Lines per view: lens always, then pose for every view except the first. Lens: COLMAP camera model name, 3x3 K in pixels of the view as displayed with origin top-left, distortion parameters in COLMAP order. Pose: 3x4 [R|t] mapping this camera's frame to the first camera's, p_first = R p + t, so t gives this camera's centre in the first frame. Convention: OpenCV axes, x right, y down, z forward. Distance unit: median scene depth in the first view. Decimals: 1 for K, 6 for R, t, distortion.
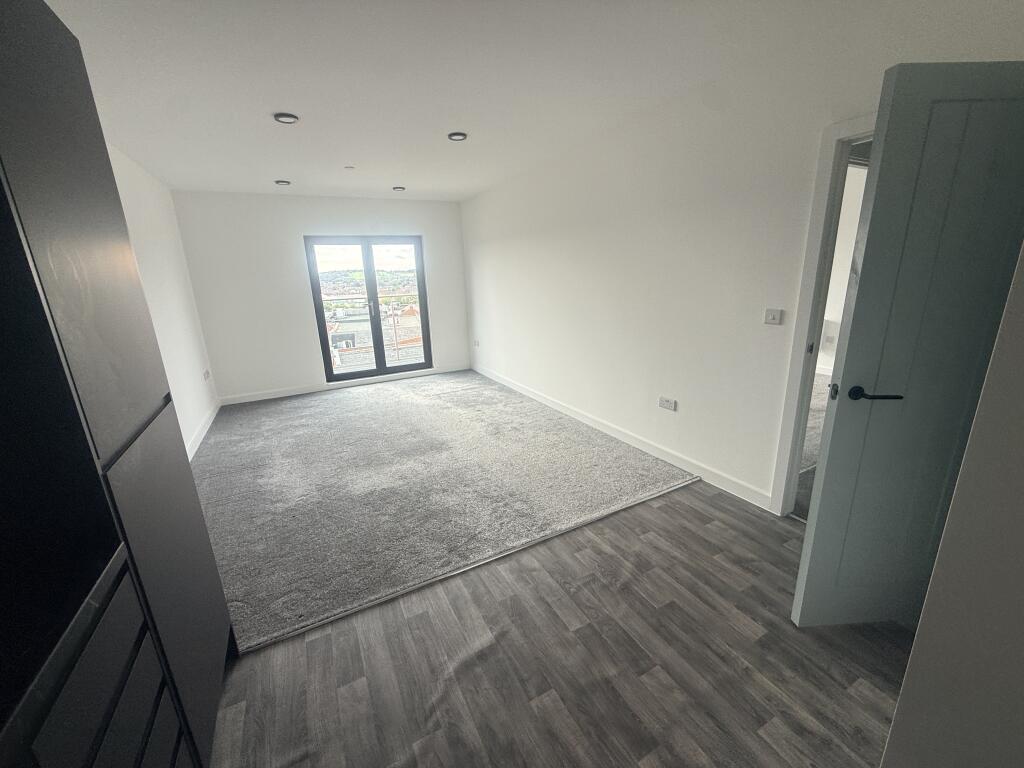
lens RADIAL K [[409.7, 0, 512.0], [0, 409.7, 384.0], [0, 0, 1]] dist [-0.001507, -0.000105]
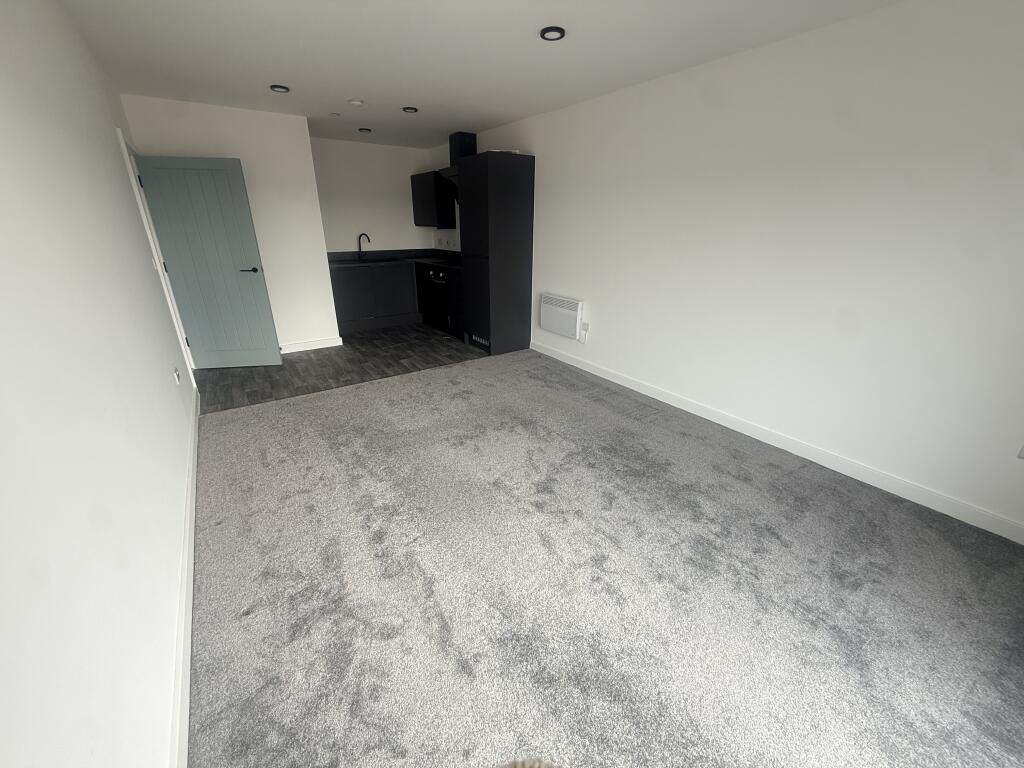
lens RADIAL K [[409.7, 0, 512.0], [0, 409.7, 384.0], [0, 0, 1]] dist [-0.001507, -0.000105]
pose [[-0.991534, 0.074688, -0.106217, -0.387143], [-0.004031, 0.799917, 0.600097, -0.713573], [0.129785, 0.595445, -0.792844, 2.668308]]
